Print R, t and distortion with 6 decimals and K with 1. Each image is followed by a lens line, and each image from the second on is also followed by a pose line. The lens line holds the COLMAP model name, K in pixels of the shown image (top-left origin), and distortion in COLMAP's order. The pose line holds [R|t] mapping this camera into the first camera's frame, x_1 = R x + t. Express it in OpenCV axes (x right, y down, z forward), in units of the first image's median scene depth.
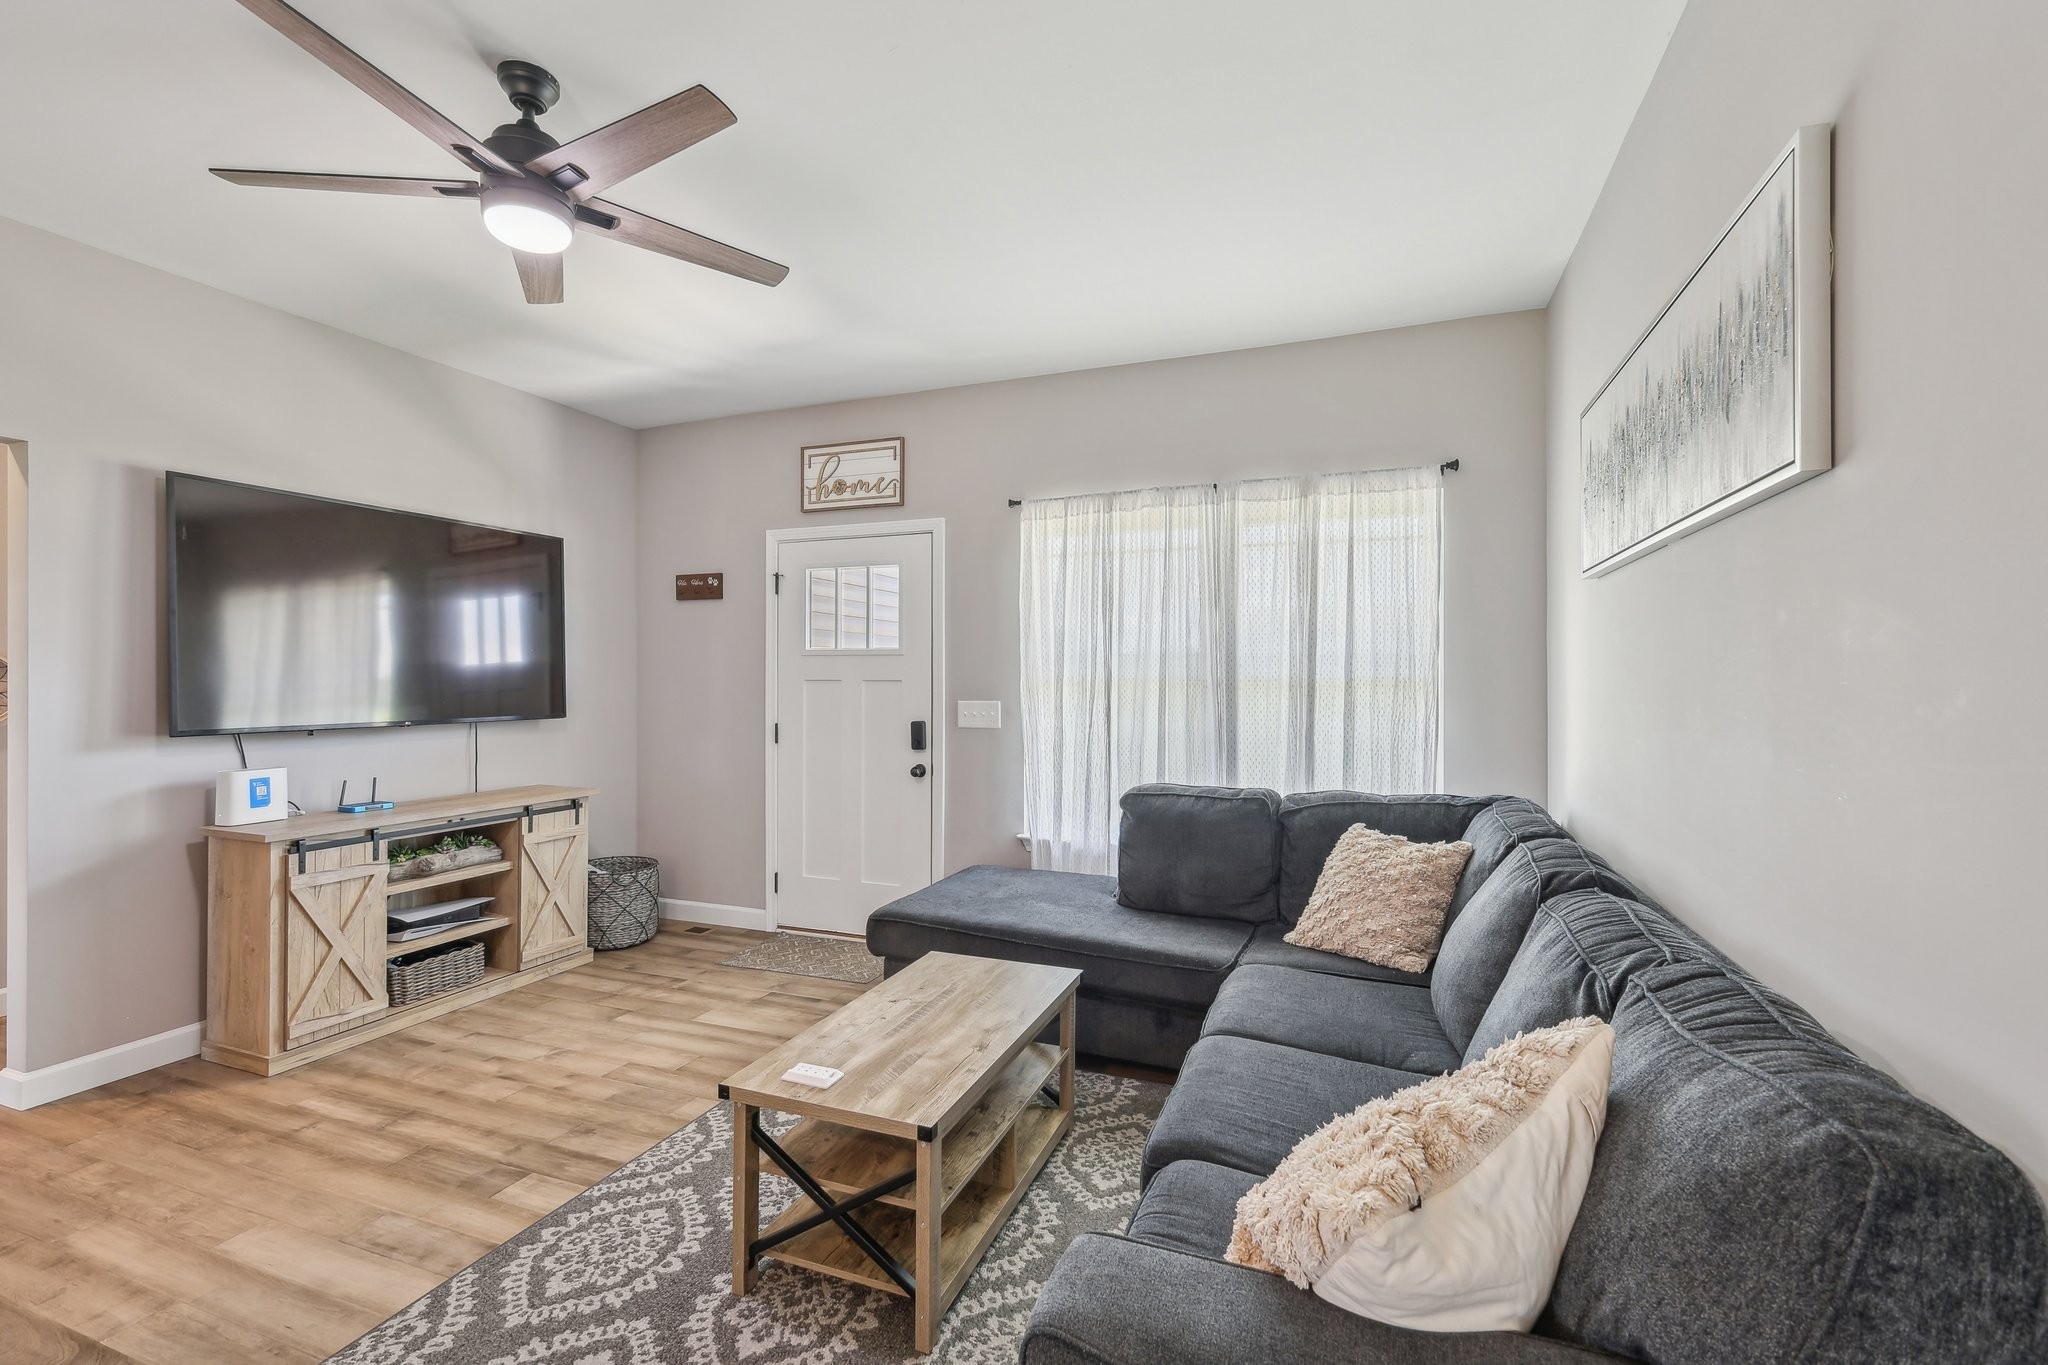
lens RADIAL K [[890.2, 0, 1024.5], [0, 890.2, 679.8], [0, 0, 1]] dist [0.012454, -0.000109]
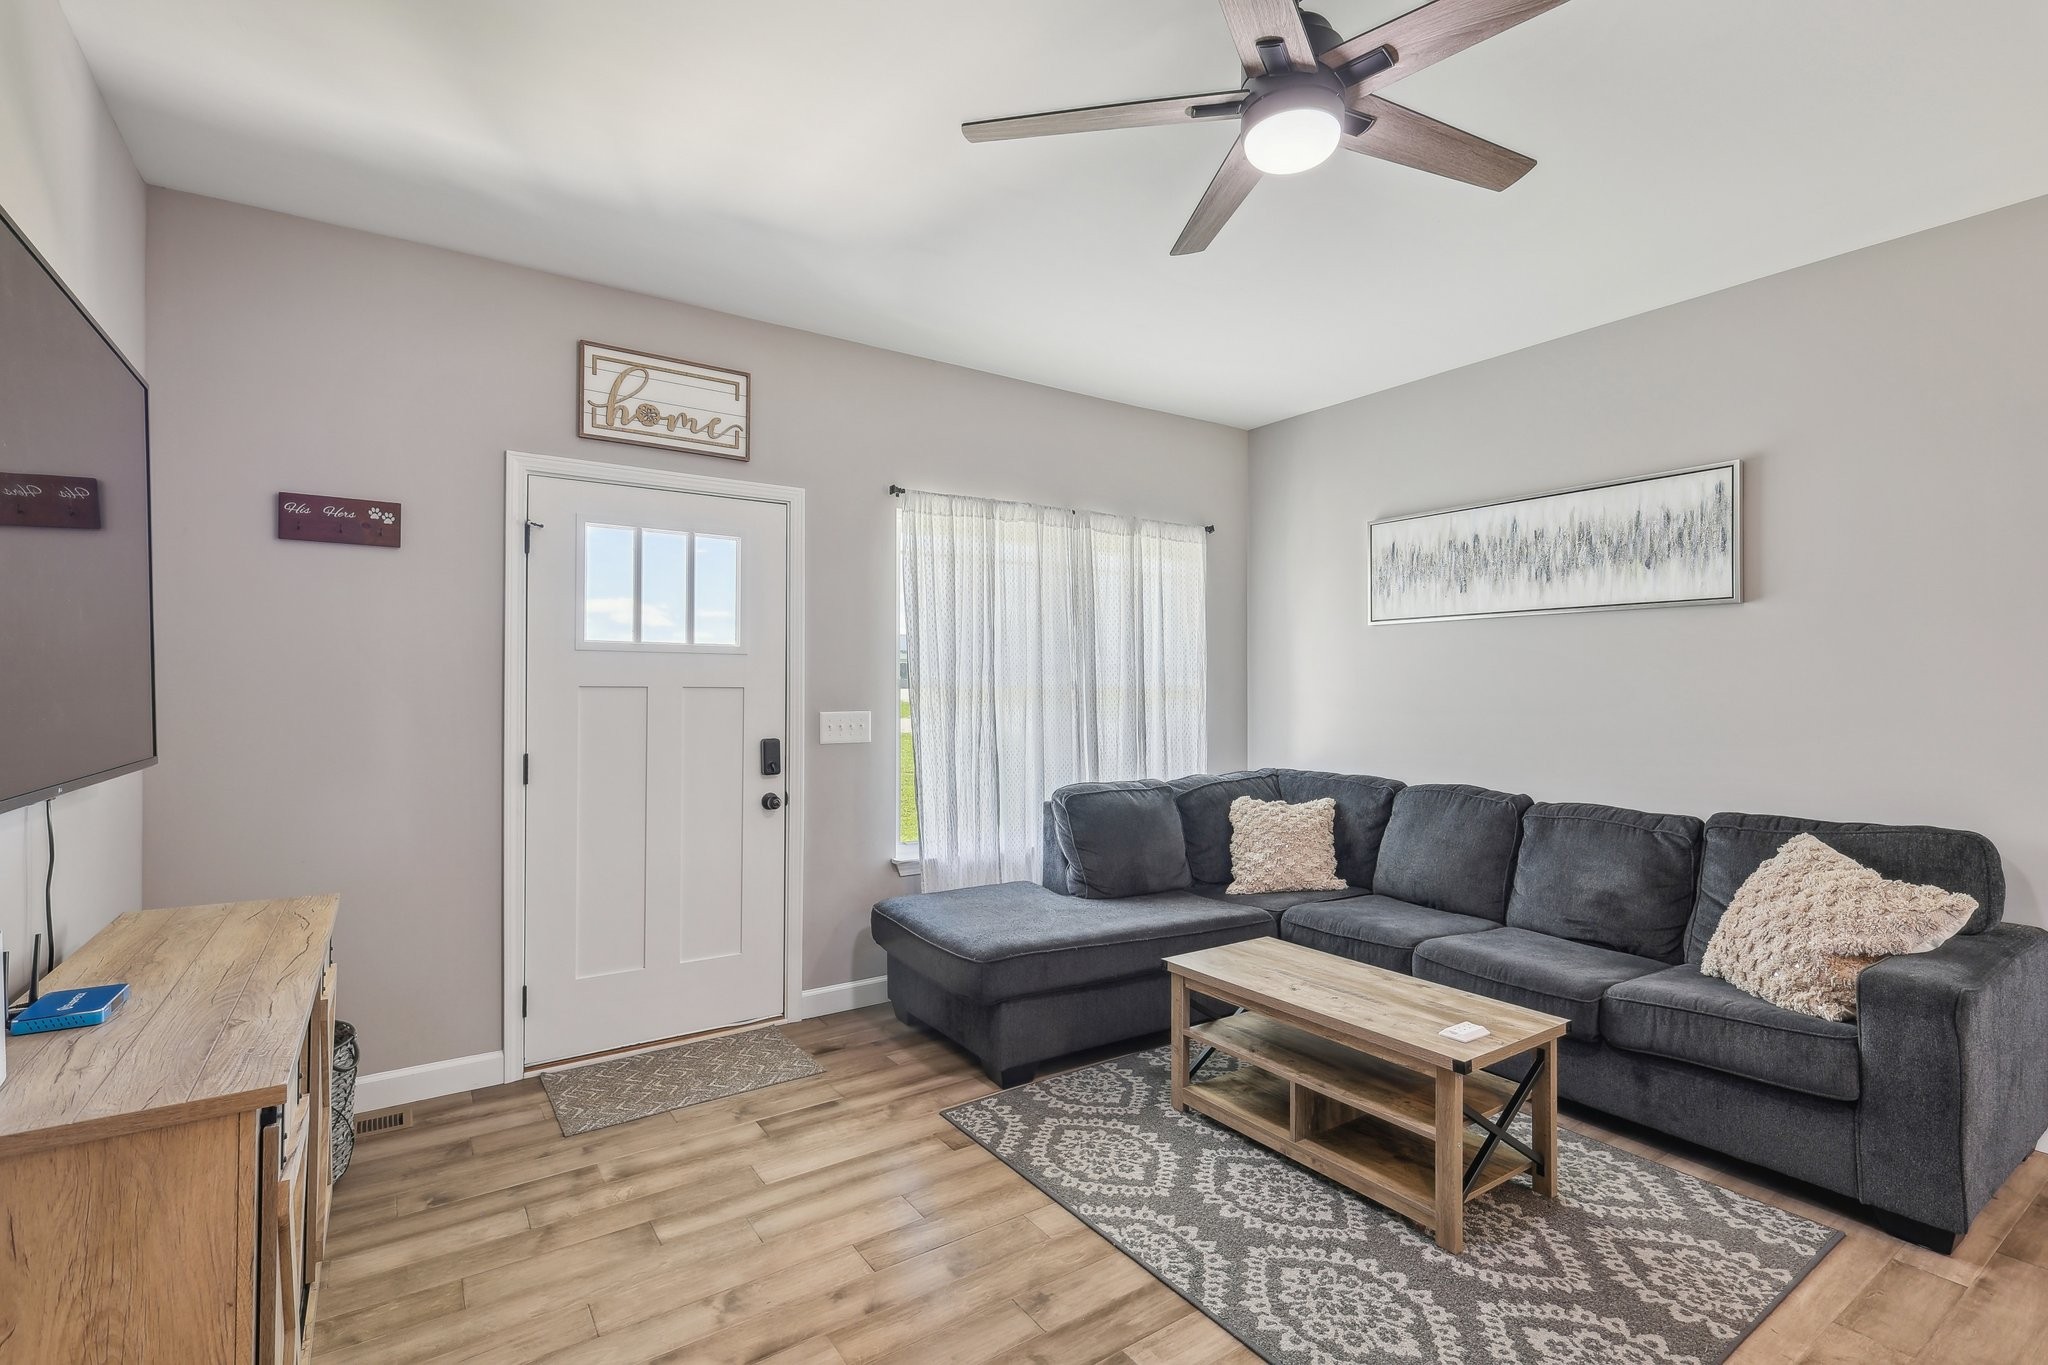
lens RADIAL K [[930.3, 0, 1023.8], [0, 930.3, 688.1], [0, 0, 1]] dist [0.008355, 0.000245]
pose [[0.566044, 0.000113, 0.824375, -0.738626], [-0.001578, 0.999998, 0.000947, 0.000139], [-0.824373, -0.001837, 0.566043, 0.377228]]
